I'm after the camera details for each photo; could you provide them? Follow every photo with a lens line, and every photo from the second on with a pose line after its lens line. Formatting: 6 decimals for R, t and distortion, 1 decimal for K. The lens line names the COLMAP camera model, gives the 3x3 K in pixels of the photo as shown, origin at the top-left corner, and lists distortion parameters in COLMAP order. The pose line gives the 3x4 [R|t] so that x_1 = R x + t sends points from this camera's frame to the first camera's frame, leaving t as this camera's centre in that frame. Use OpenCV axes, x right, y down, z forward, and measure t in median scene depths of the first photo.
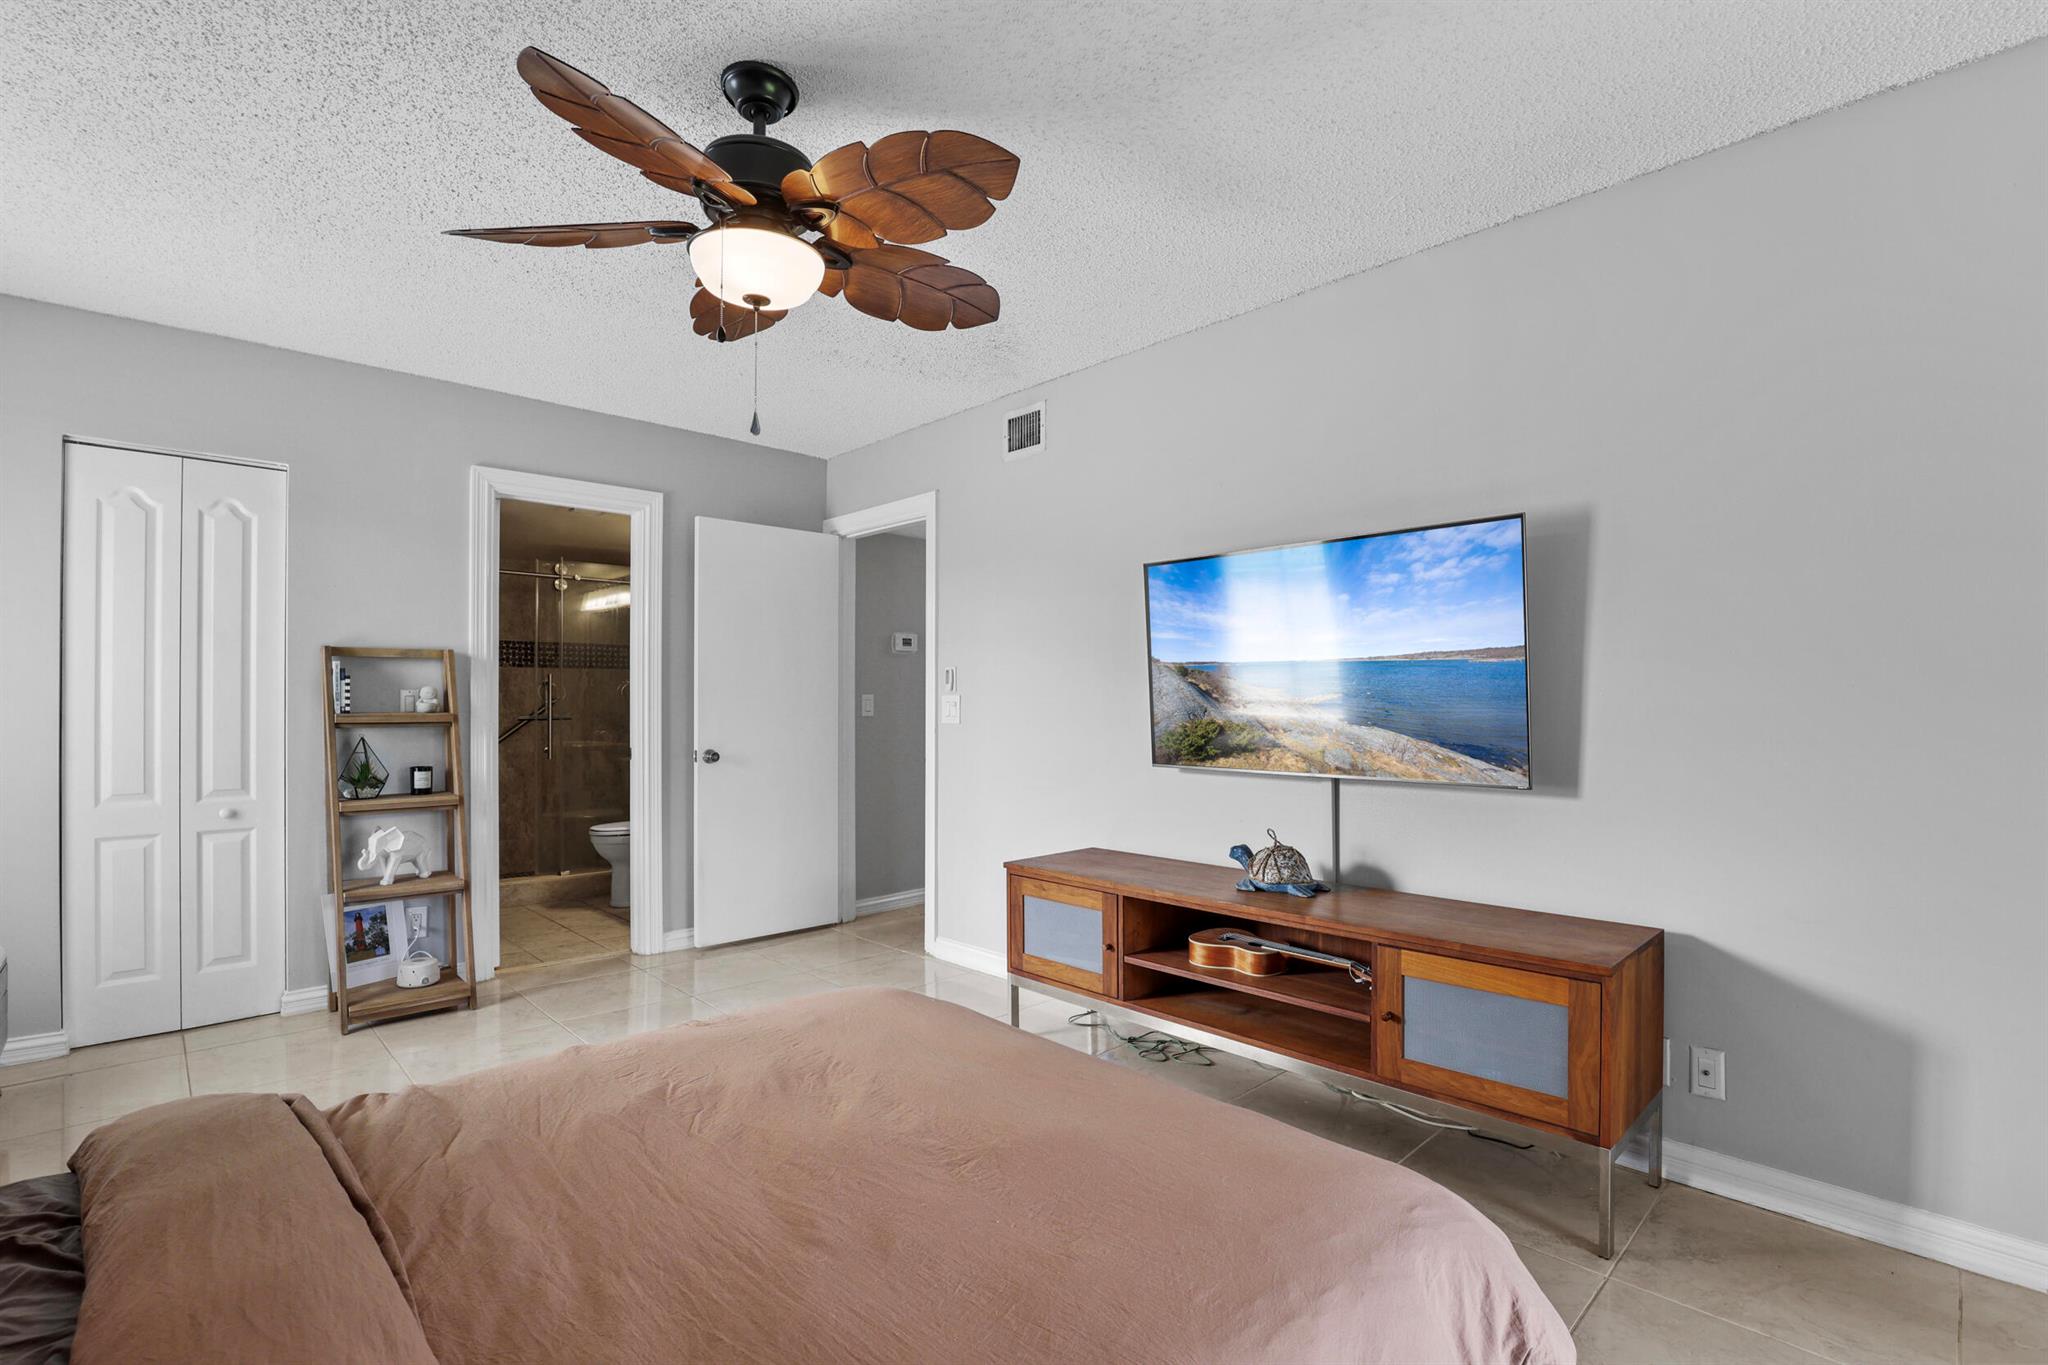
lens RADIAL K [[940.8, 0, 1015.7], [0, 940.8, 702.8], [0, 0, 1]] dist [-0.029209, 0.002084]
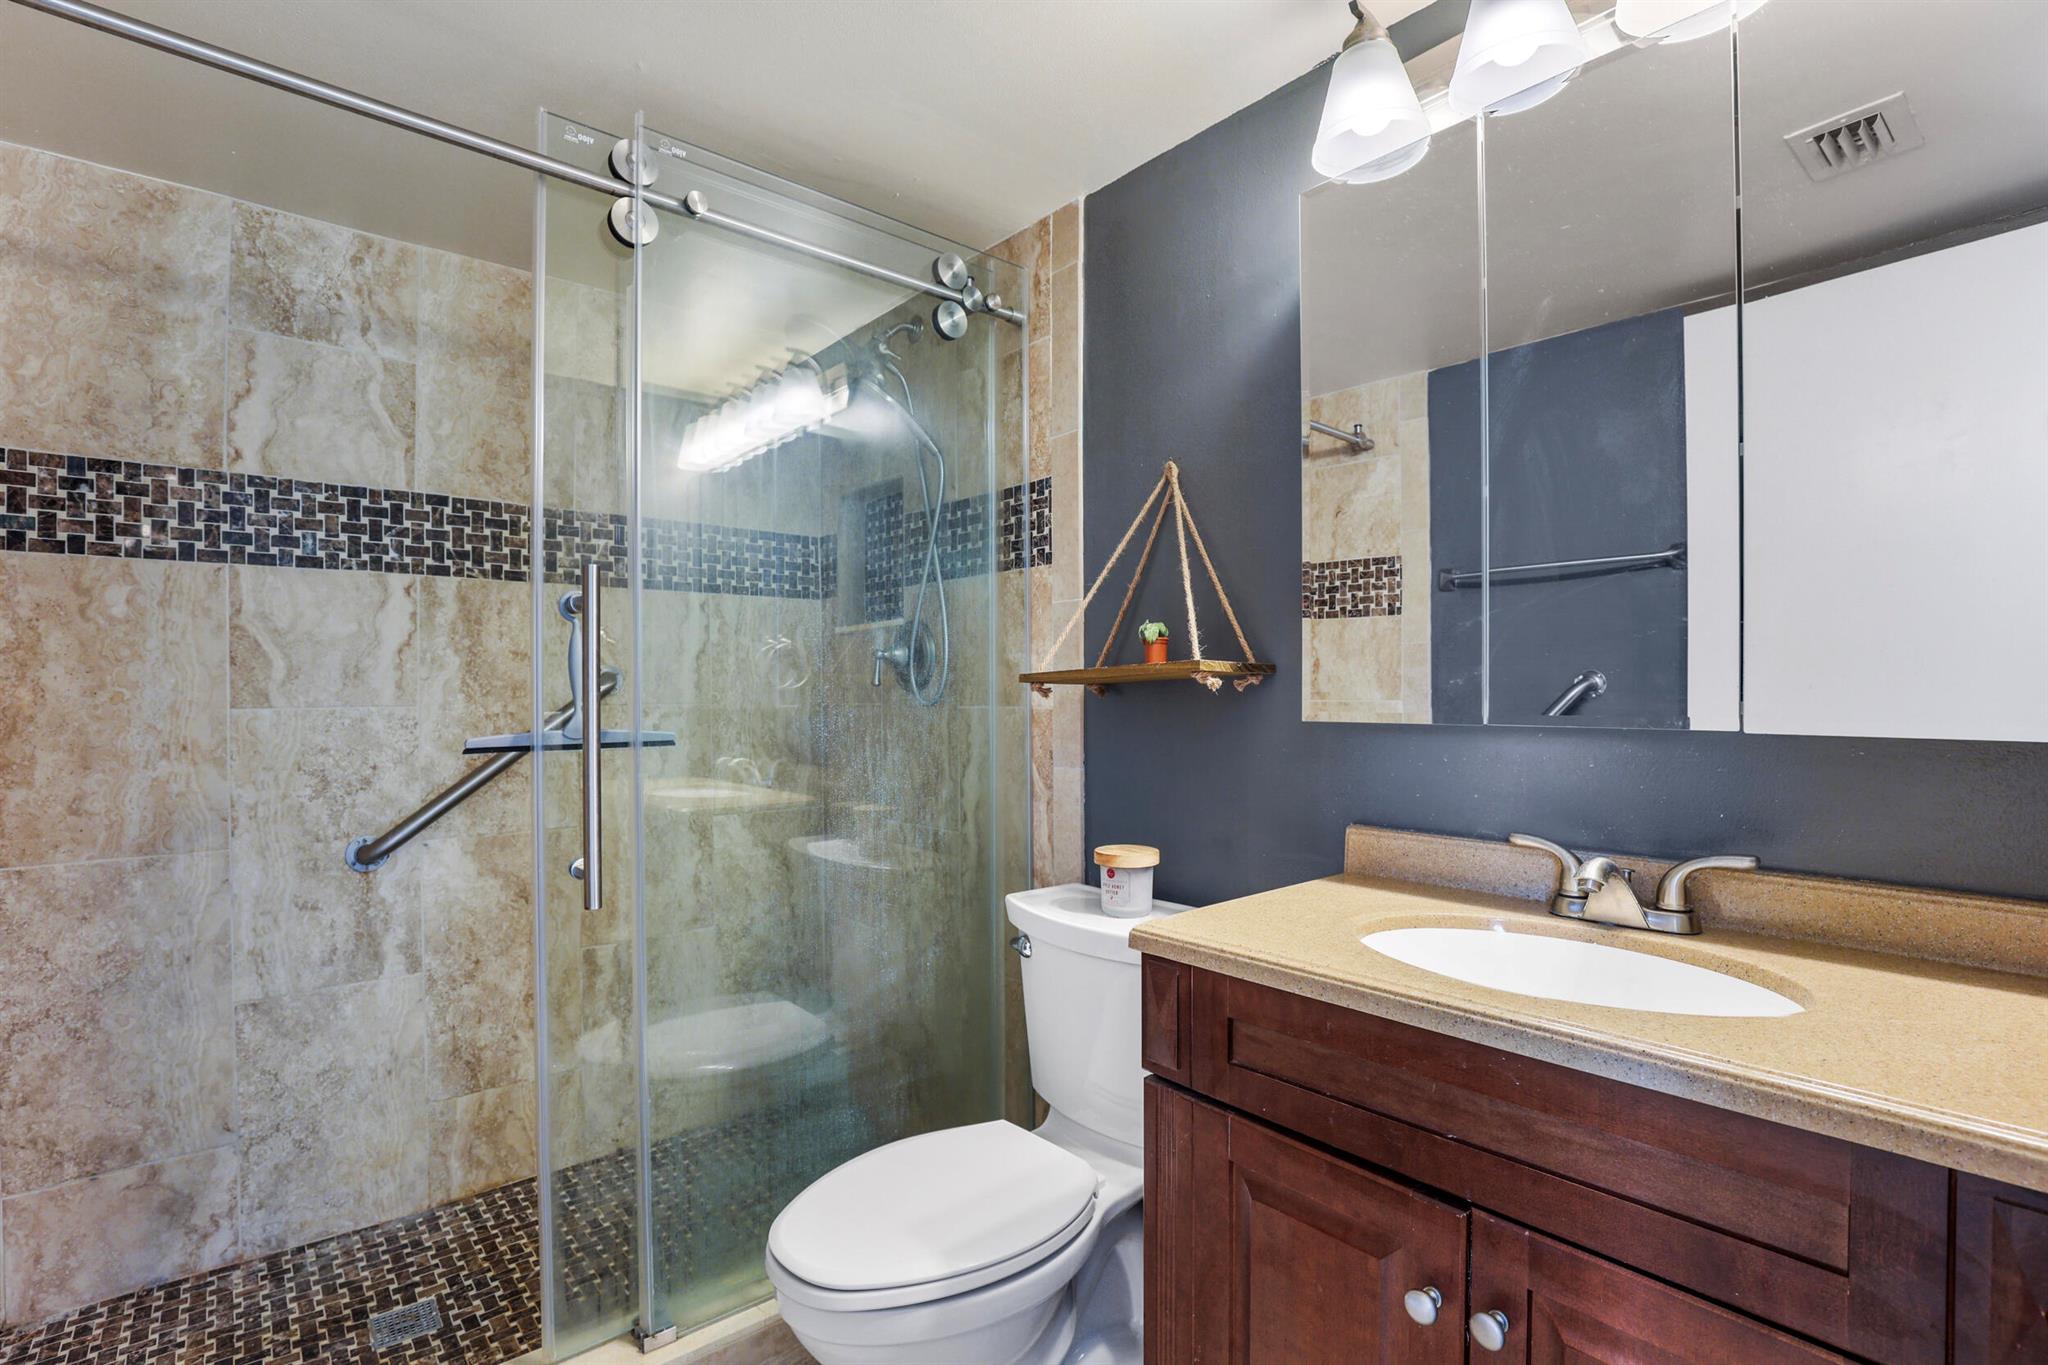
lens RADIAL K [[940.8, 0, 1026.7], [0, 940.8, 682.8], [0, 0, 1]] dist [-0.029209, 0.002084]
pose [[0.998428, -0.005257, -0.055803, -0.550406], [0.005294, 0.999986, 0.000510, -0.002241], [0.055800, -0.000805, 0.998442, 1.133077]]
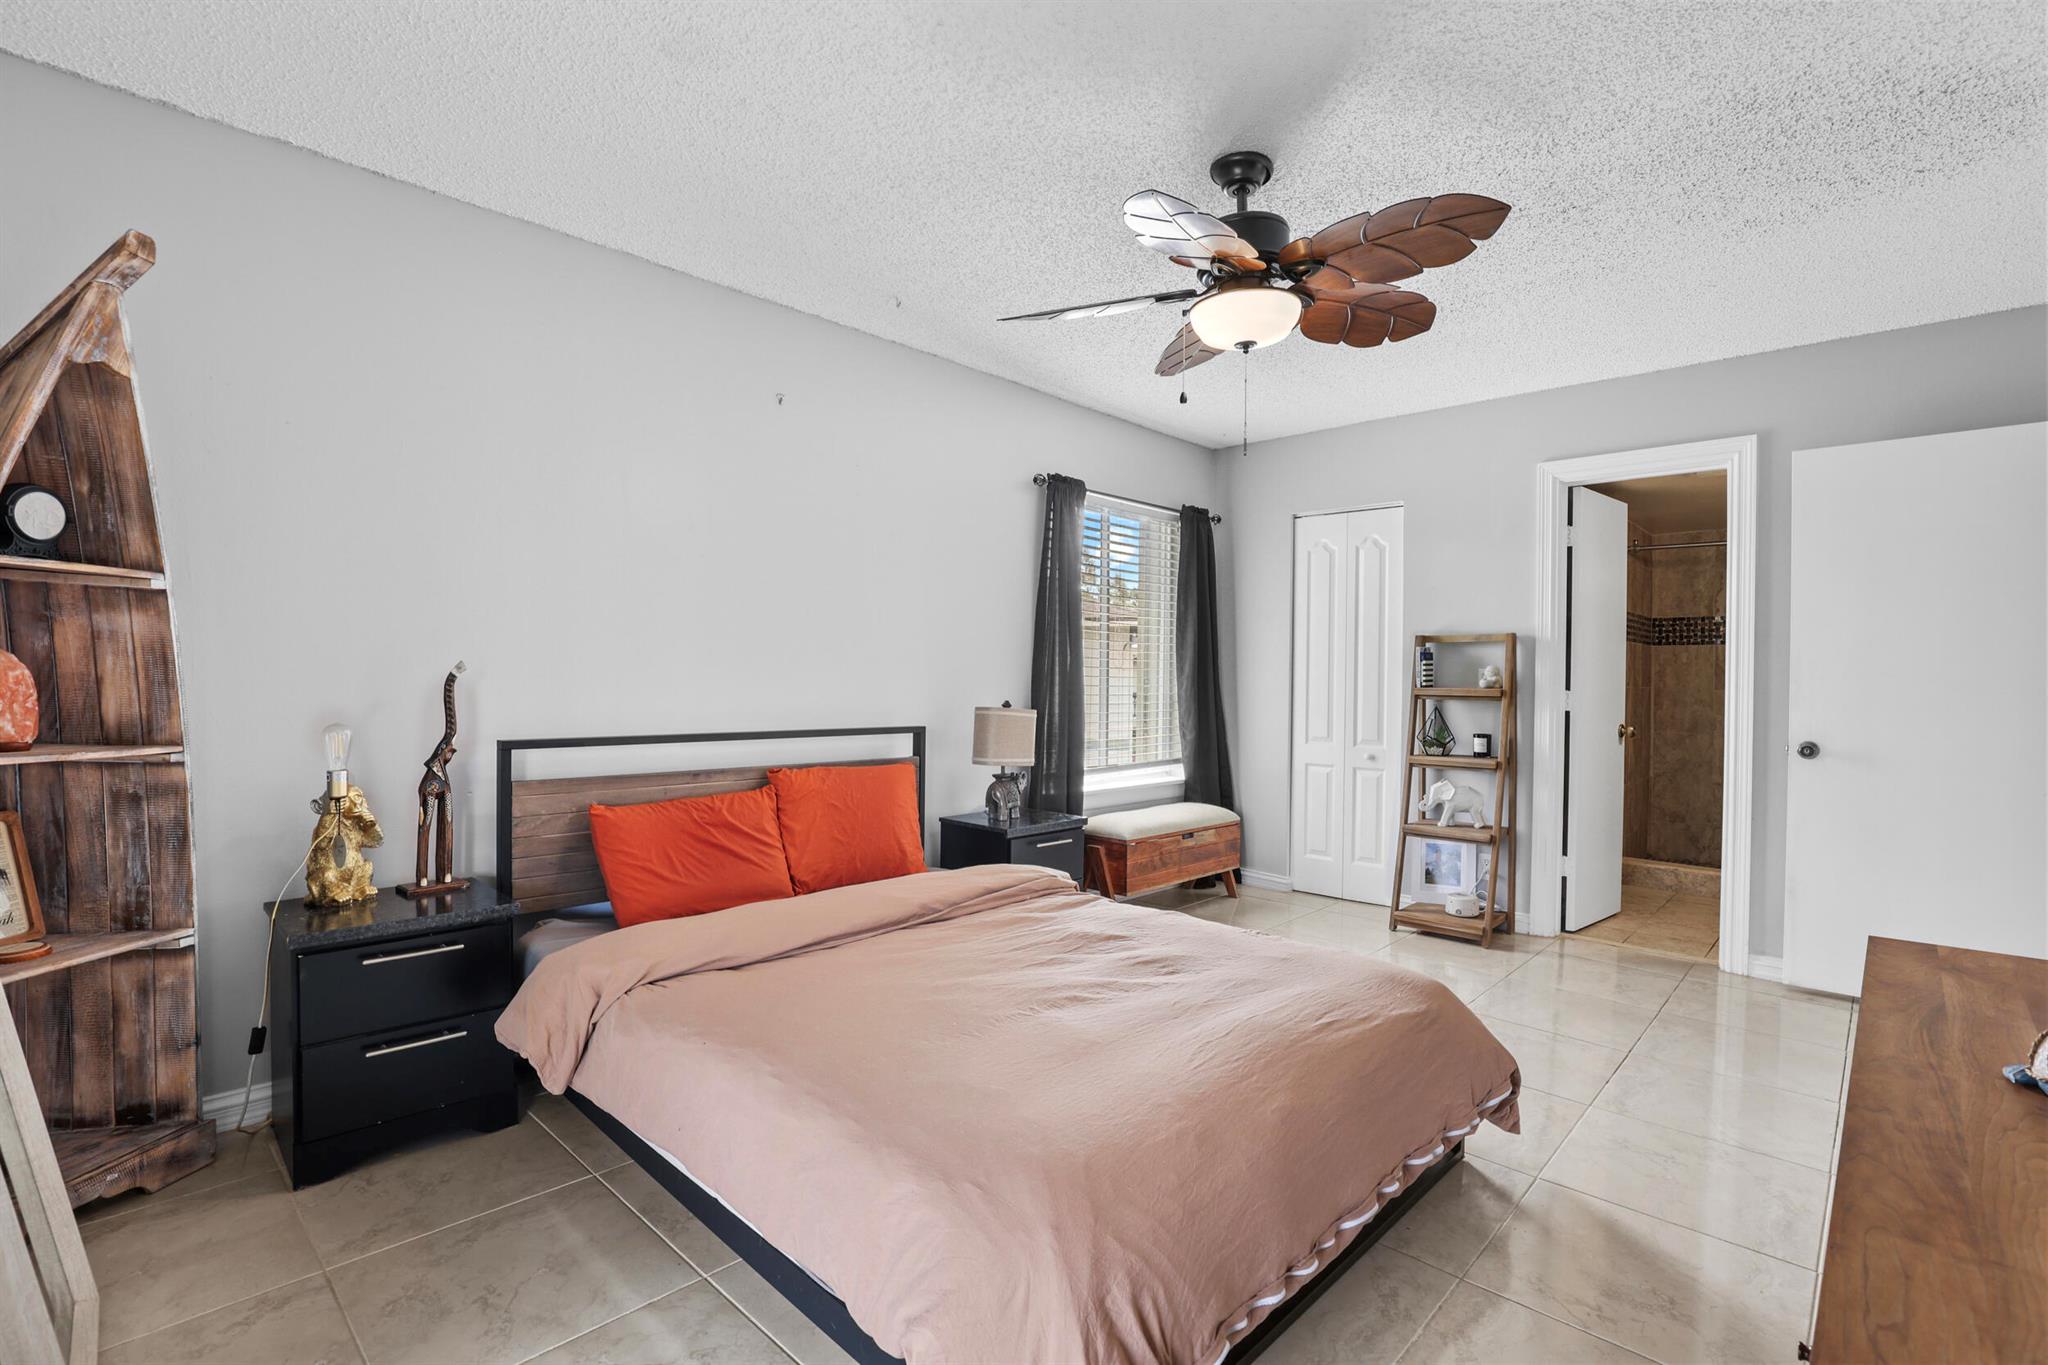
lens RADIAL K [[940.8, 0, 1028.8], [0, 940.8, 684.6], [0, 0, 1]] dist [-0.029209, 0.002084]
pose [[0.048413, 0.005237, -0.998814, 0.505693], [-0.012749, 0.999908, 0.004625, 0.007842], [0.998746, 0.012510, 0.048476, 0.364291]]
